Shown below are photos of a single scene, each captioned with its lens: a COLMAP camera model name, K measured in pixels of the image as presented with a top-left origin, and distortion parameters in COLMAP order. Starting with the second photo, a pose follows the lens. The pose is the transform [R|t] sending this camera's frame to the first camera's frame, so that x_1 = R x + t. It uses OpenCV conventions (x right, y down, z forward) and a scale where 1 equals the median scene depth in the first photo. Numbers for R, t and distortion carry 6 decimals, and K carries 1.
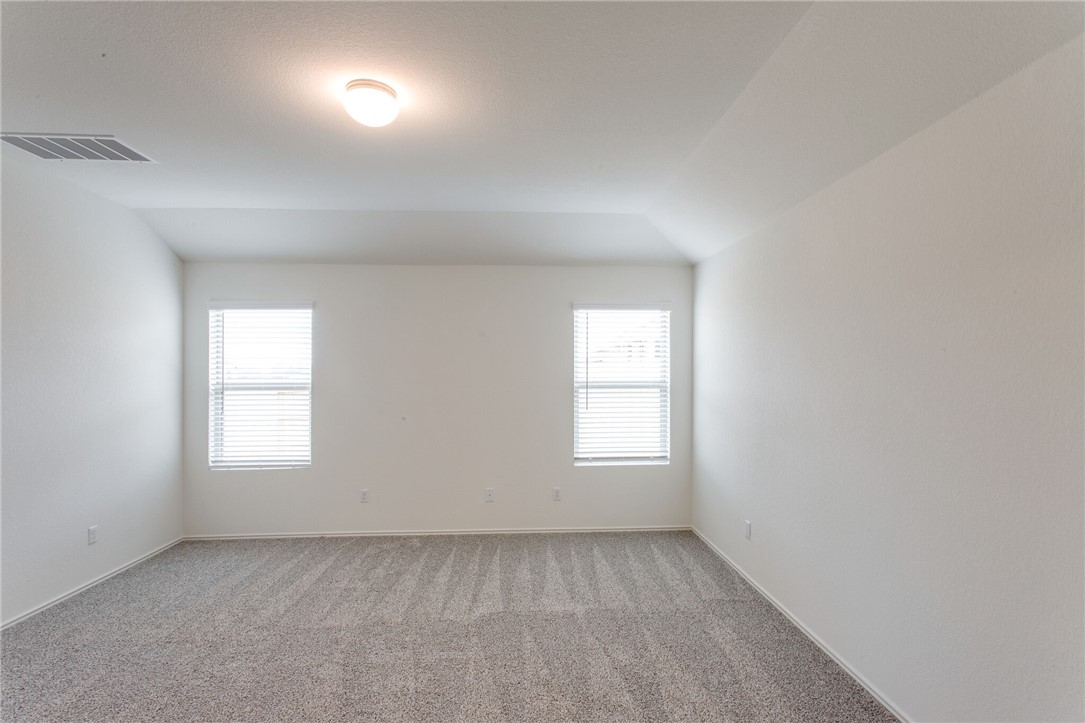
lens RADIAL K [[468.2, 0, 551.3], [0, 468.2, 374.9], [0, 0, 1]] dist [-0.000903, 0.001889]
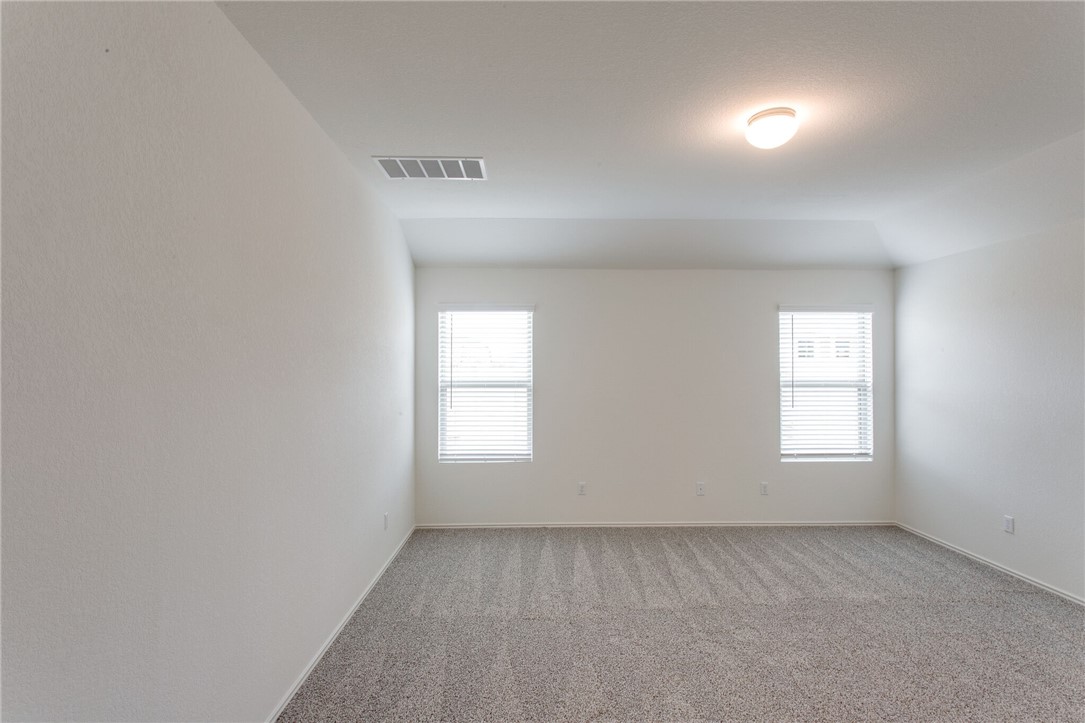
lens RADIAL K [[468.2, 0, 543.3], [0, 468.2, 368.4], [0, 0, 1]] dist [-0.000903, 0.001889]
pose [[0.999544, 0.002687, -0.030061, -0.462492], [-0.002946, 0.999959, -0.008552, -0.002474], [0.030036, 0.008636, 0.999511, -0.057555]]
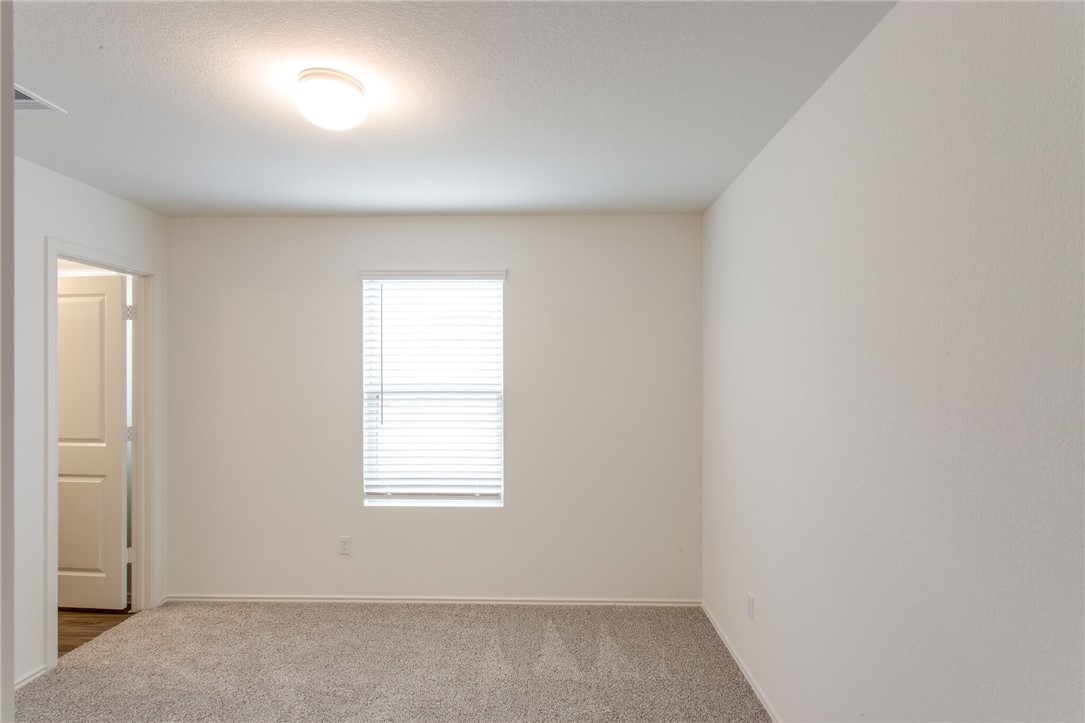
lens RADIAL K [[697.1, 0, 548.6], [0, 697.1, 360.1], [0, 0, 1]] dist [-0.021238, -0.002646]
pose [[0.994005, -0.005056, -0.109222, 0.447584], [0.003438, 0.999882, -0.014997, -0.003686], [0.109285, 0.014531, 0.993904, 0.009762]]
